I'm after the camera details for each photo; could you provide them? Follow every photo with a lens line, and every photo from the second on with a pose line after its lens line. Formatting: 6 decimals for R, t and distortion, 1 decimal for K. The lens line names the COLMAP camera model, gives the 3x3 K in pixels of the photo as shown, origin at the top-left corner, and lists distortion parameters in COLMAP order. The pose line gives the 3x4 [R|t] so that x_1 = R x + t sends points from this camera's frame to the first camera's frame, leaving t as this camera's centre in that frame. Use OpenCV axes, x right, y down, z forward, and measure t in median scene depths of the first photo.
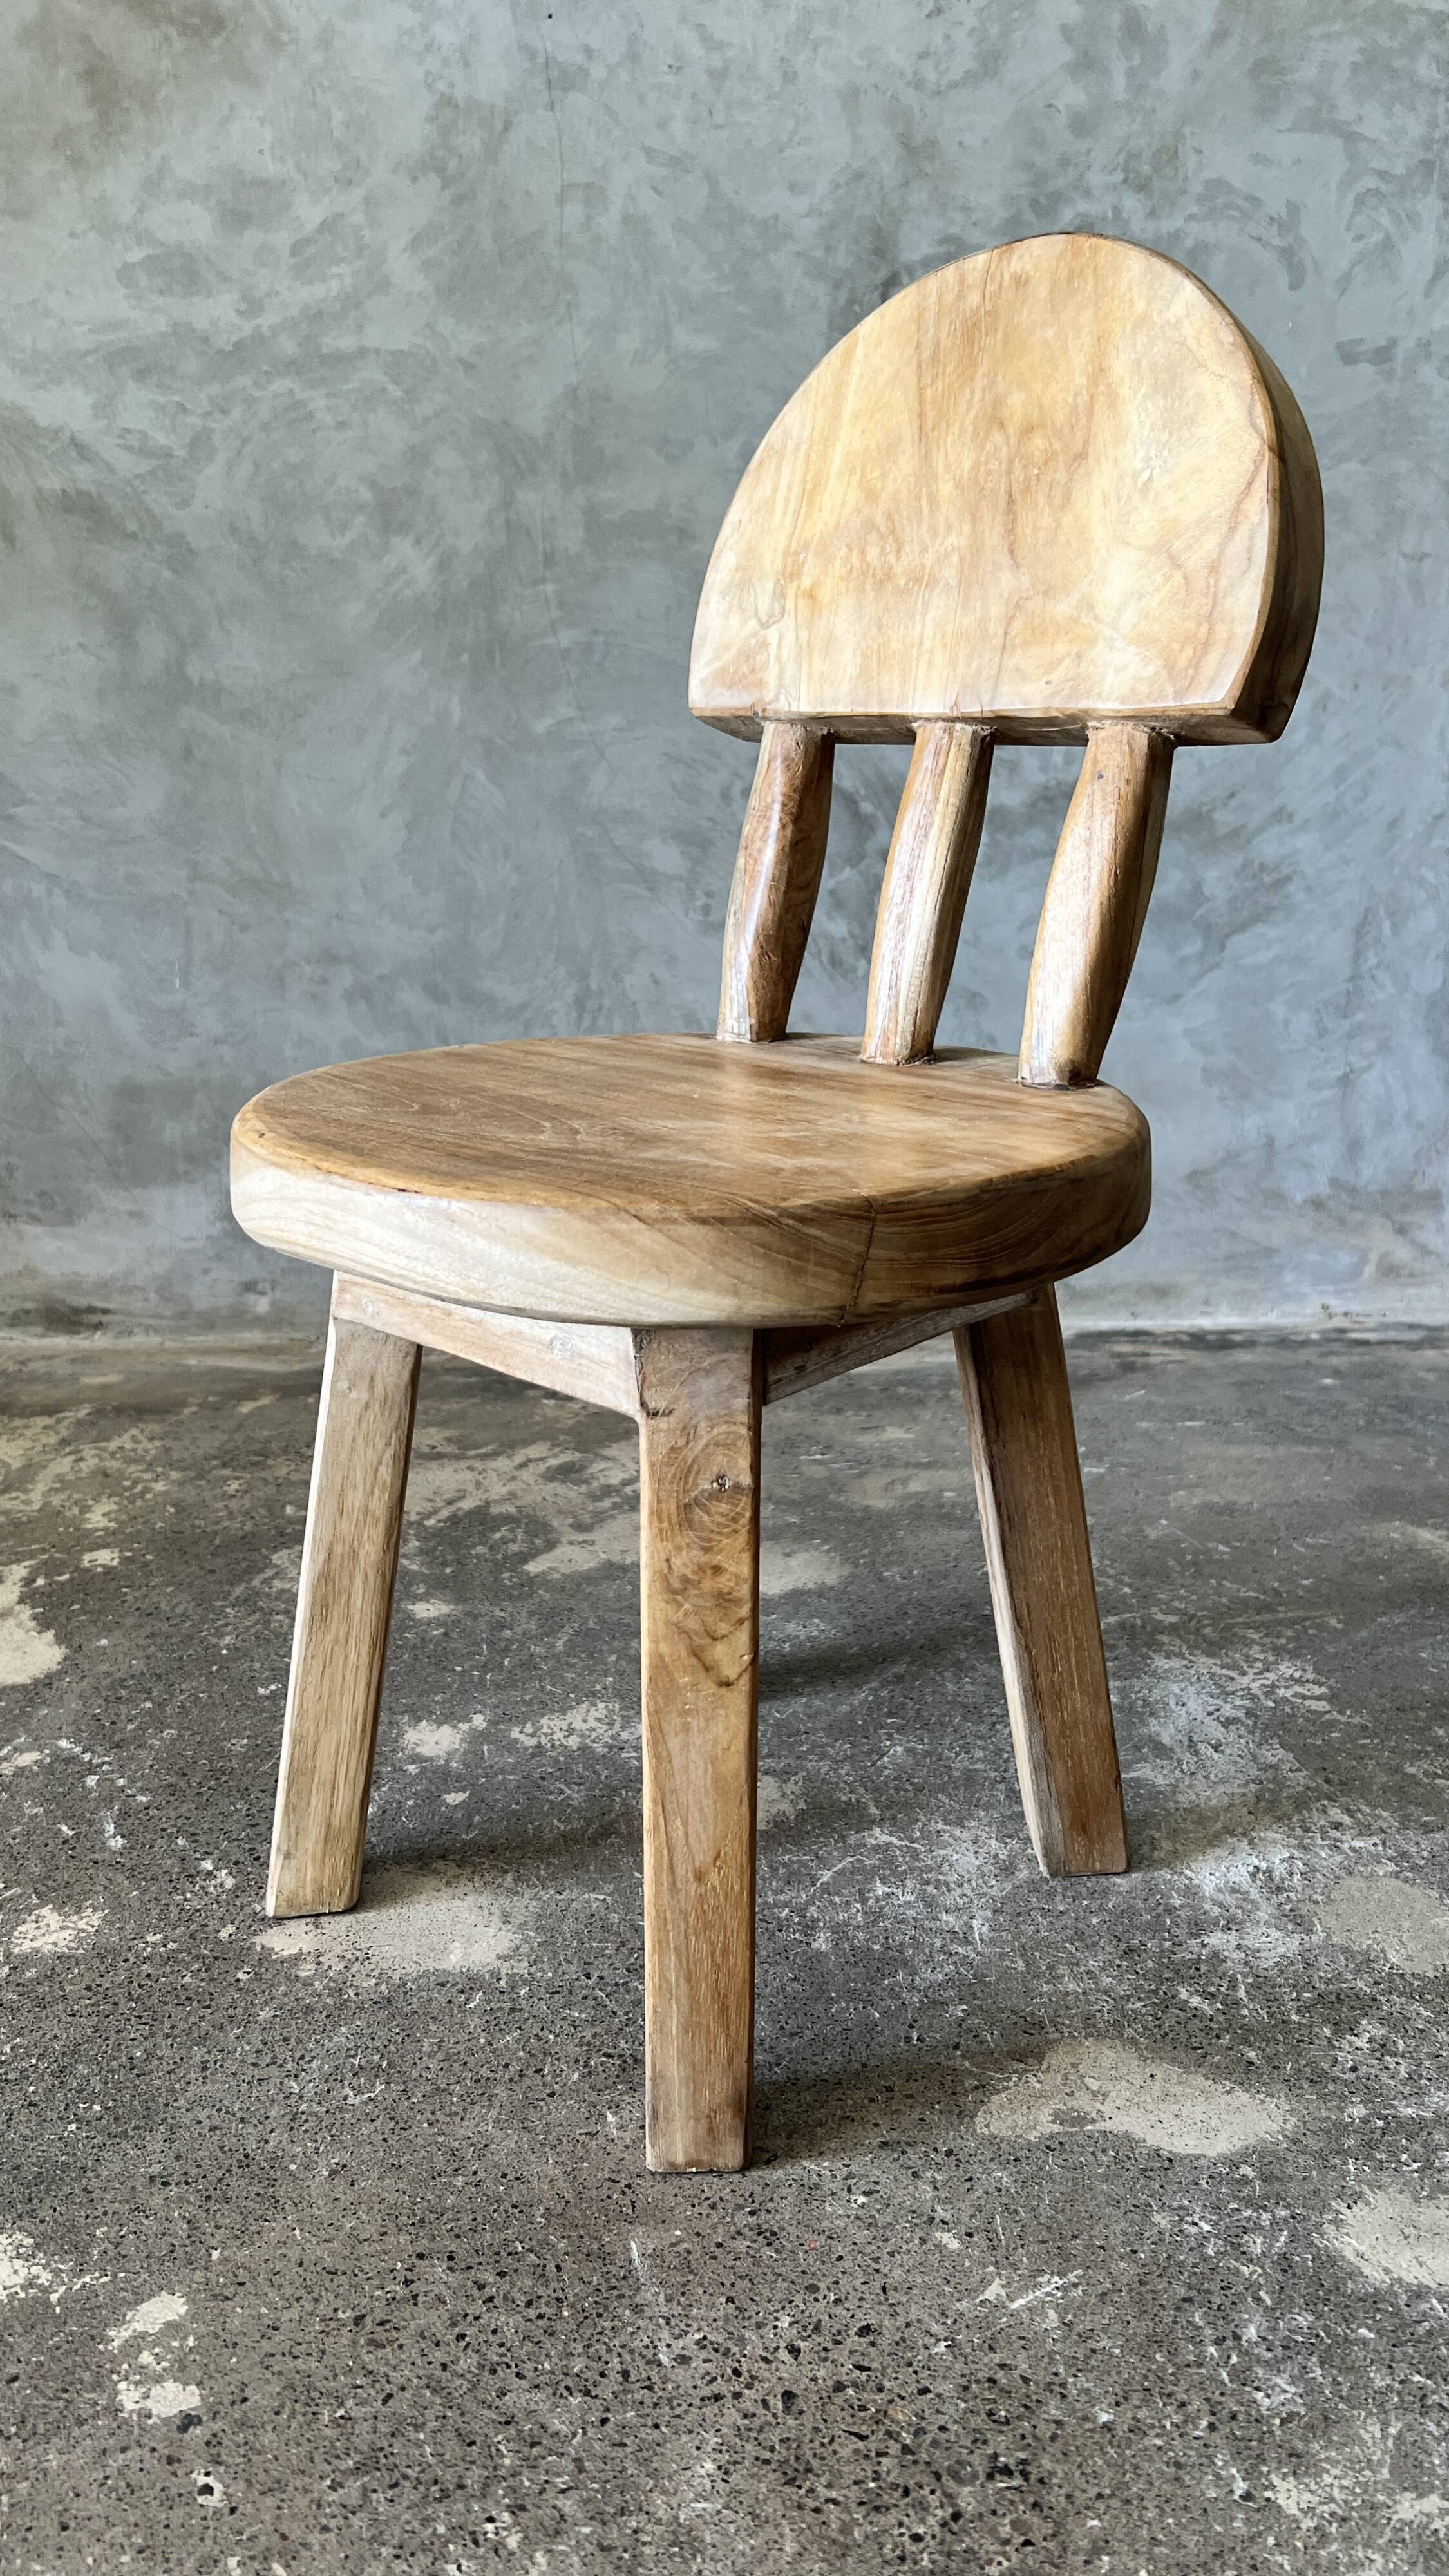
lens RADIAL K [[1971.2, 0, 720.3], [0, 1971.2, 1292.2], [0, 0, 1]] dist [0.033668, -0.048278]
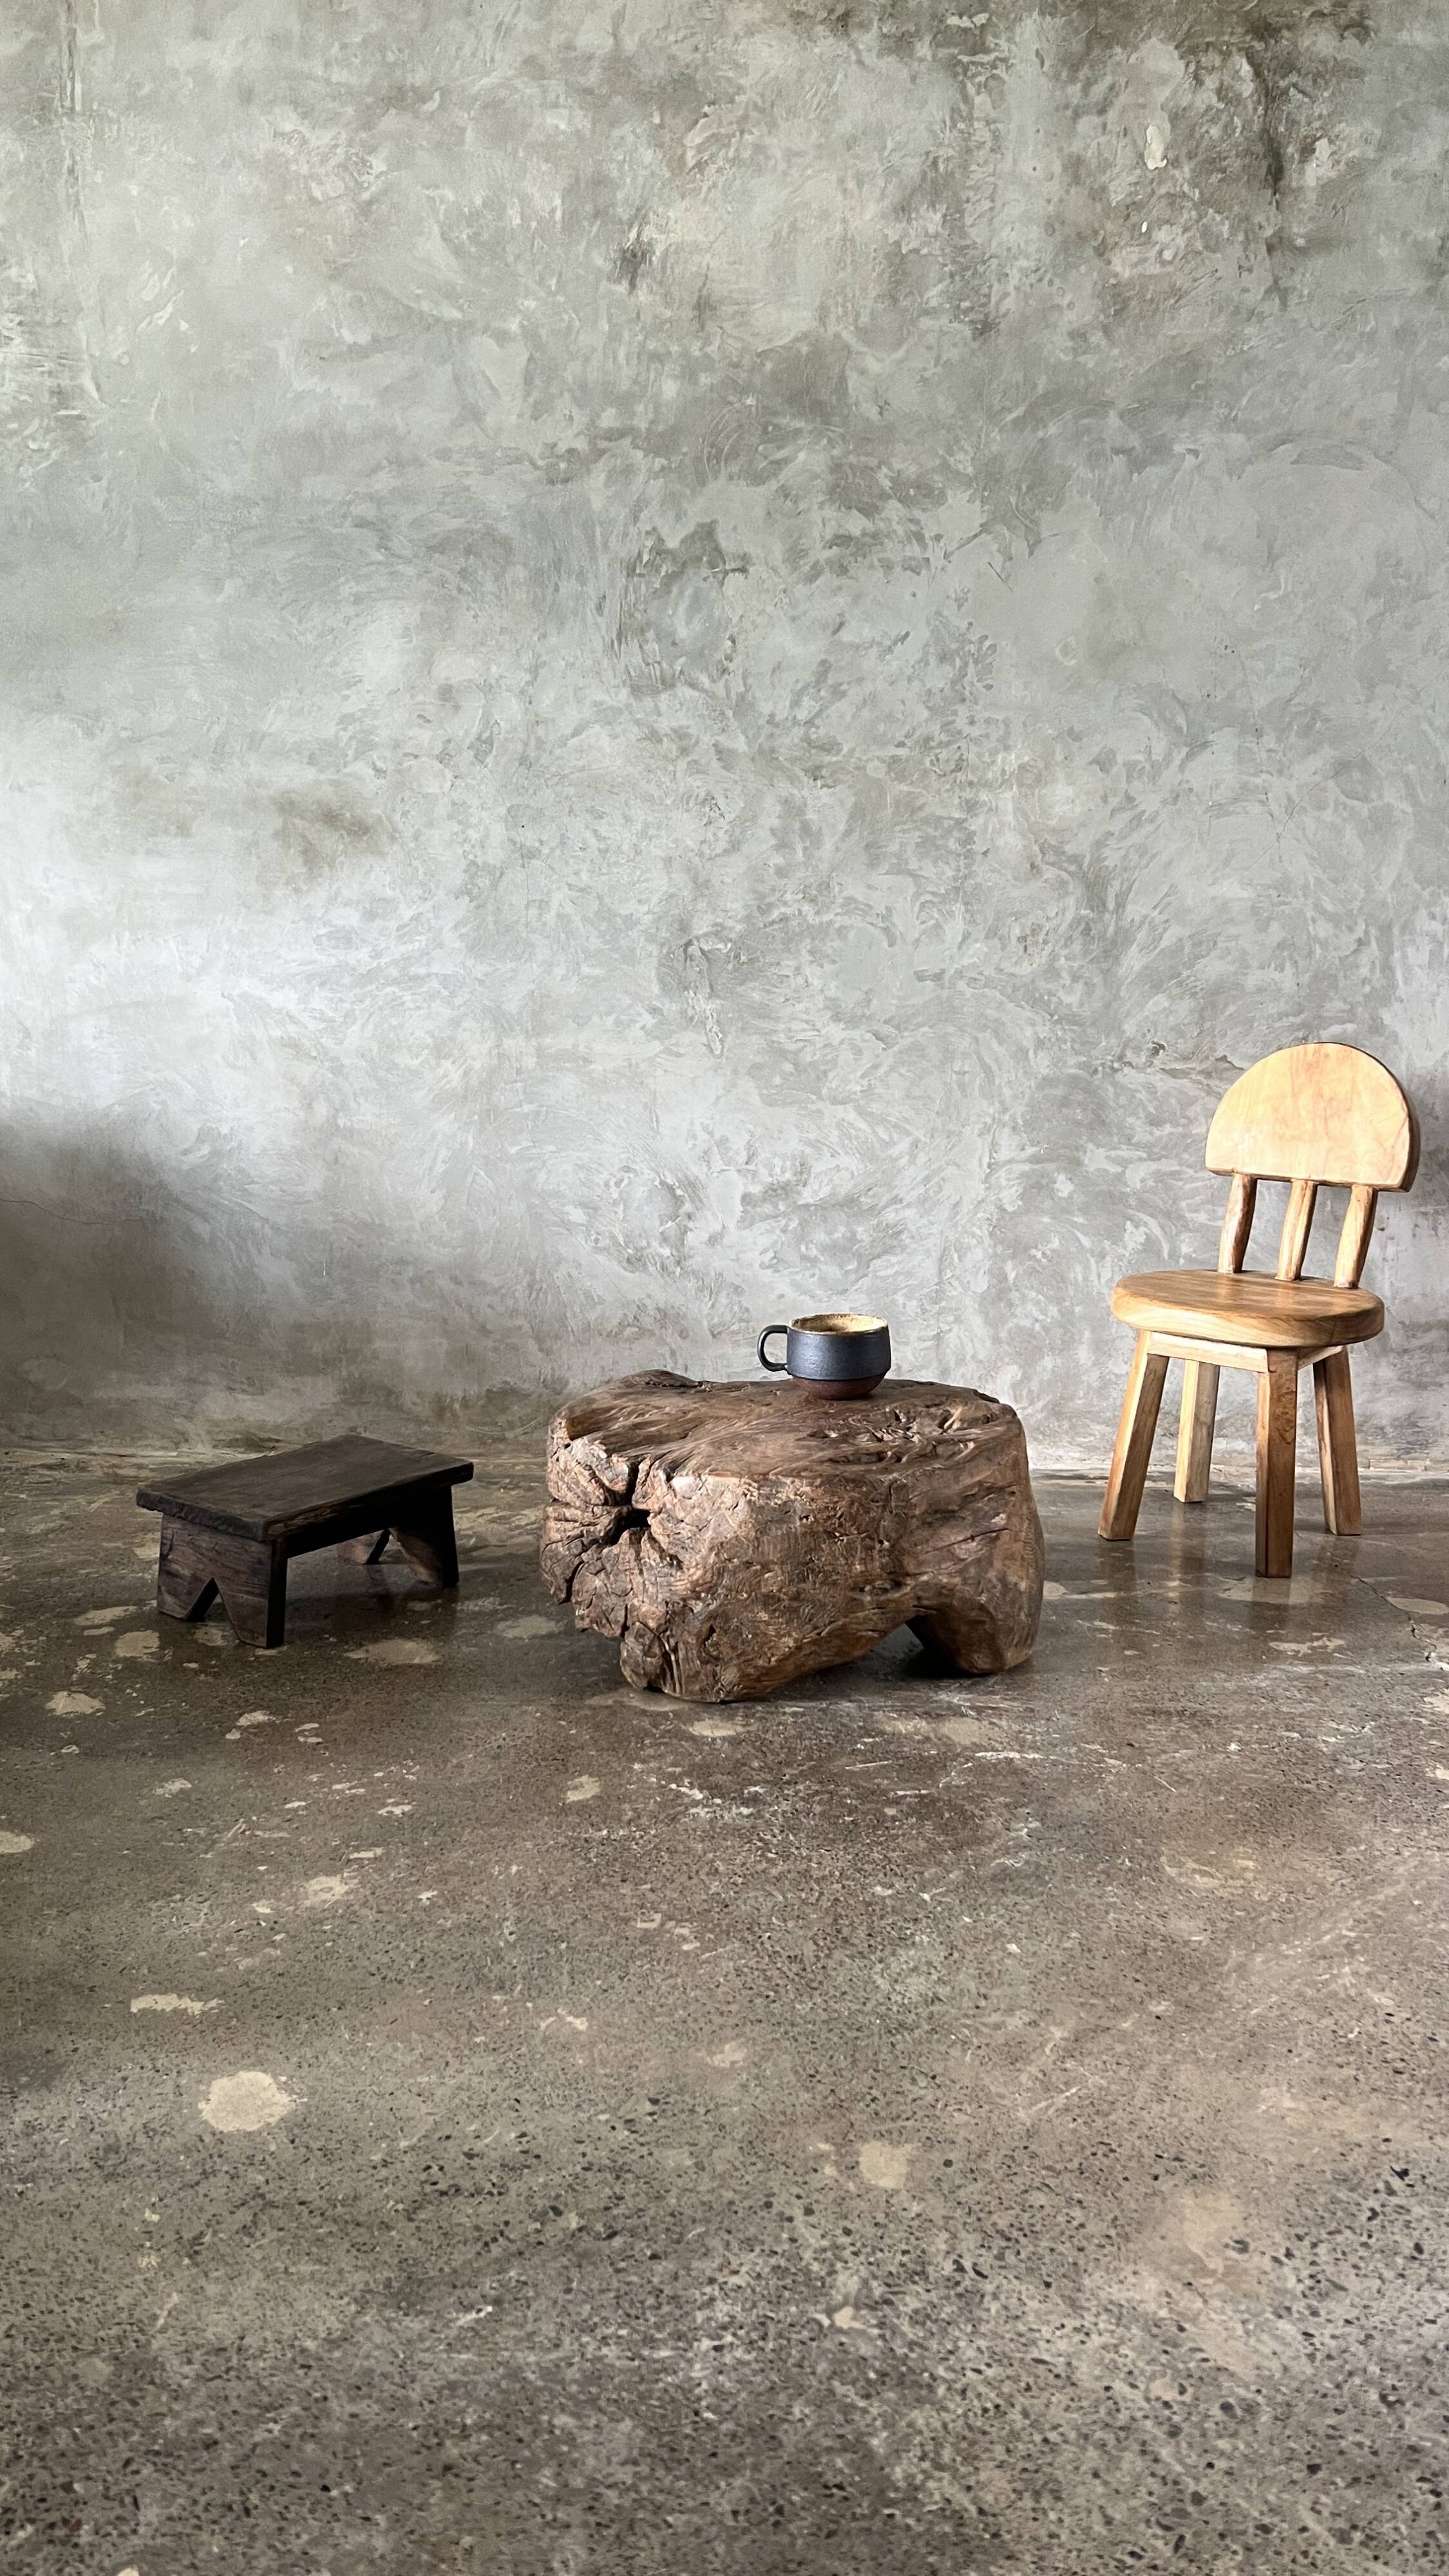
lens RADIAL K [[1971.2, 0, 726.5], [0, 1971.2, 1321.6], [0, 0, 1]] dist [0.033668, -0.048278]
pose [[0.998443, 0.026254, -0.049223, 0.240594], [-0.030531, 0.995630, -0.088253, 0.056644], [0.046691, 0.089618, 0.994881, -1.002502]]
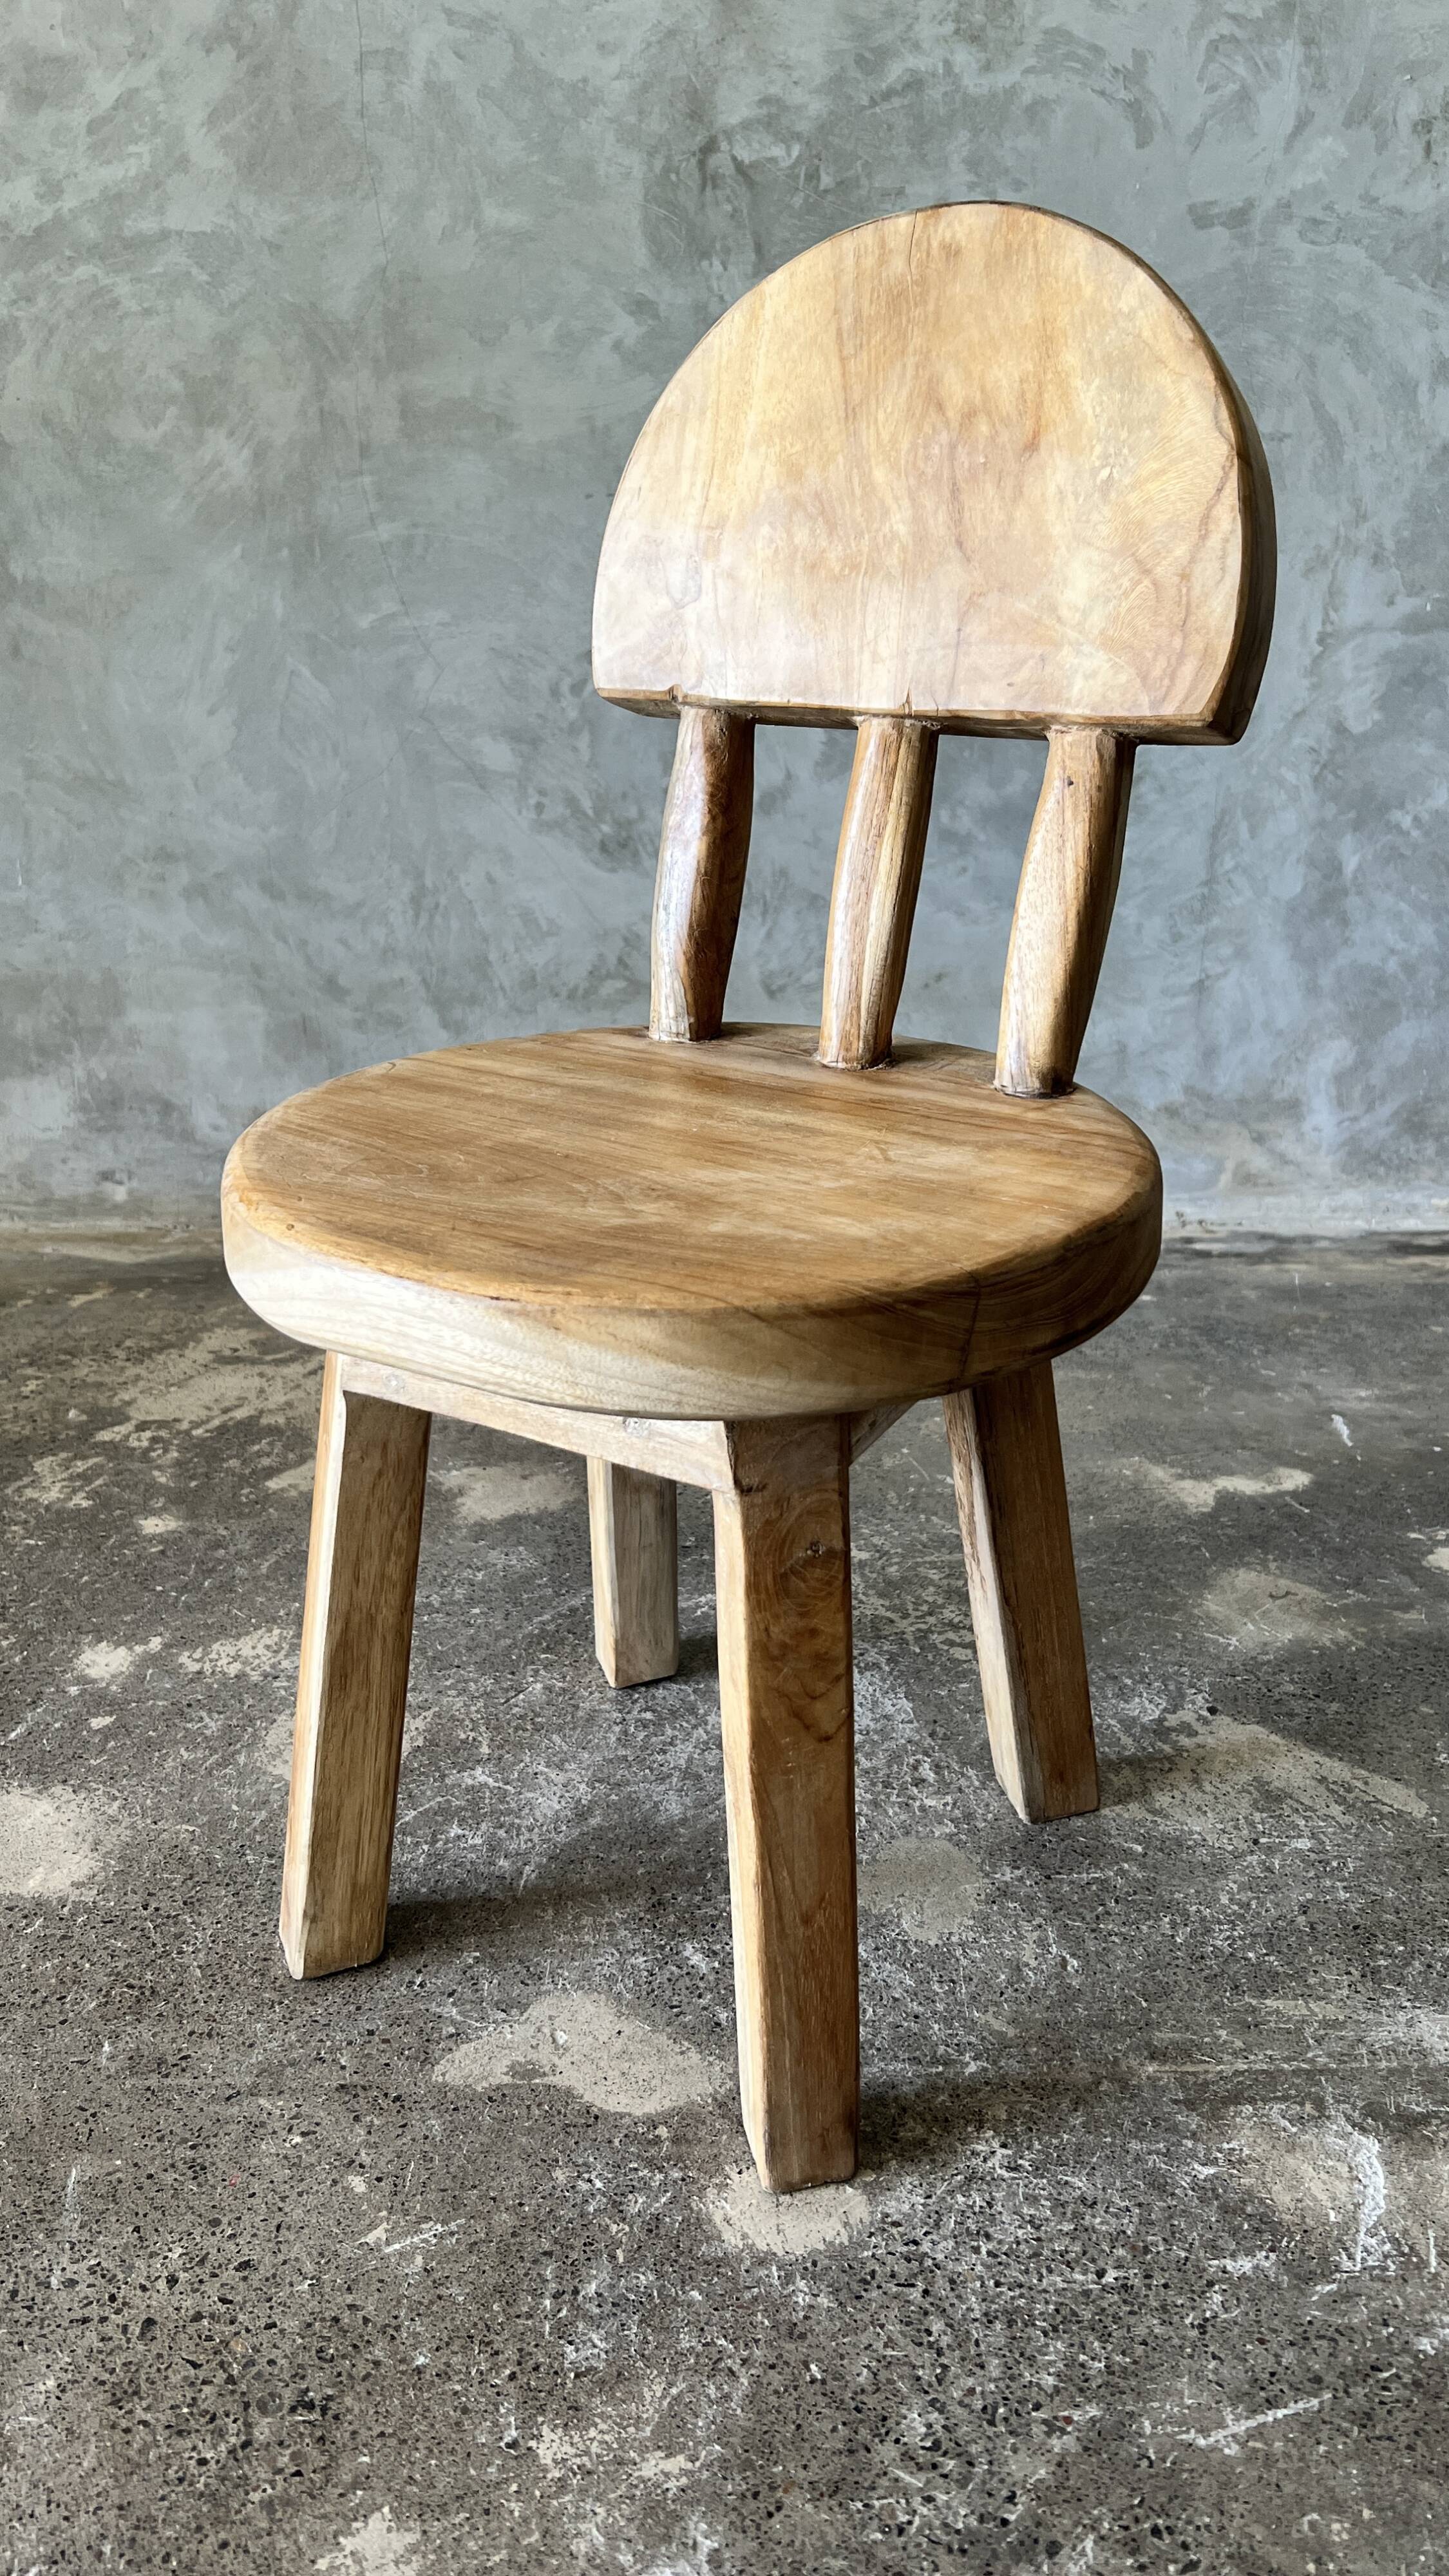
lens RADIAL K [[1971.2, 0, 728.2], [0, 1971.2, 1309.9], [0, 0, 1]] dist [0.033668, -0.048278]
pose [[0.997001, 0.026043, -0.072869, 0.183871], [-0.018025, 0.993921, 0.108606, -0.058320], [0.075254, -0.106967, 0.991411, -0.007459]]
